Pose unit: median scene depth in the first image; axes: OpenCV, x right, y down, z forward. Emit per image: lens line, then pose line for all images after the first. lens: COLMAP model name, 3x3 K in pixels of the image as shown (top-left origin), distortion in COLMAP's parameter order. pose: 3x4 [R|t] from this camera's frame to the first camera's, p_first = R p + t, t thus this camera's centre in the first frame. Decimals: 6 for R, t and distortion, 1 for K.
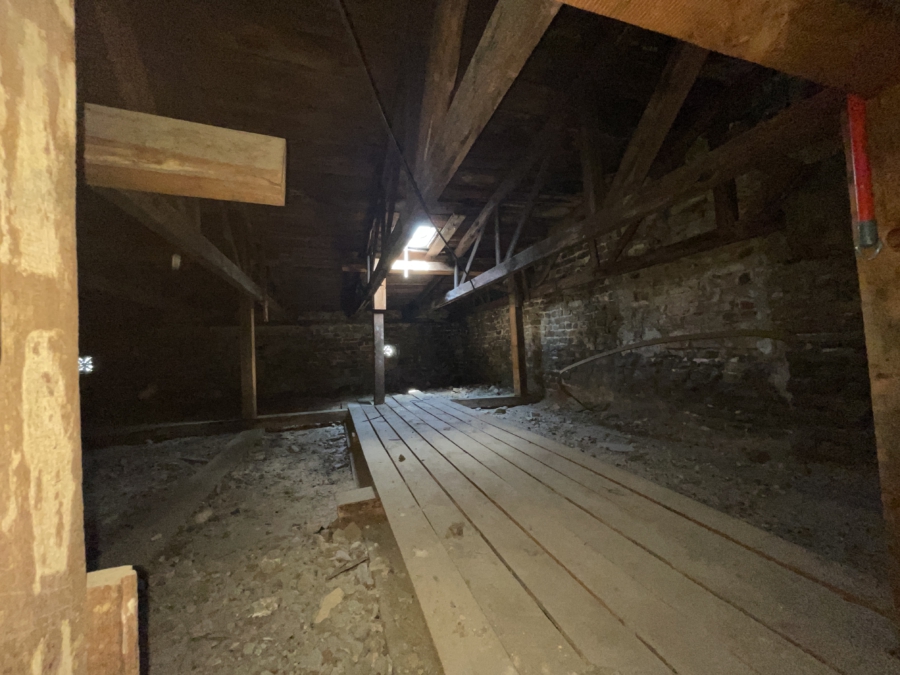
lens RADIAL K [[361.6, 0, 450.0], [0, 361.6, 337.5], [0, 0, 1]] dist [-0.002088, -0.000600]
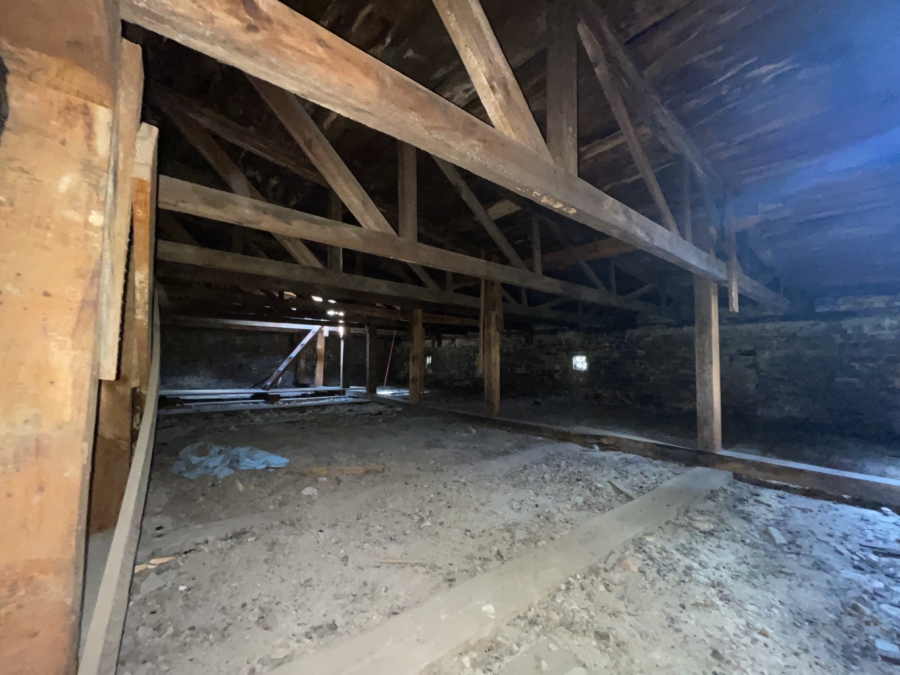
lens RADIAL K [[361.6, 0, 450.0], [0, 361.6, 337.5], [0, 0, 1]] dist [-0.002088, -0.000600]
pose [[0.349093, -0.014853, -0.936970, -0.094519], [0.001111, 0.999880, -0.015437, 0.018935], [0.937087, 0.004348, 0.349068, 0.377982]]
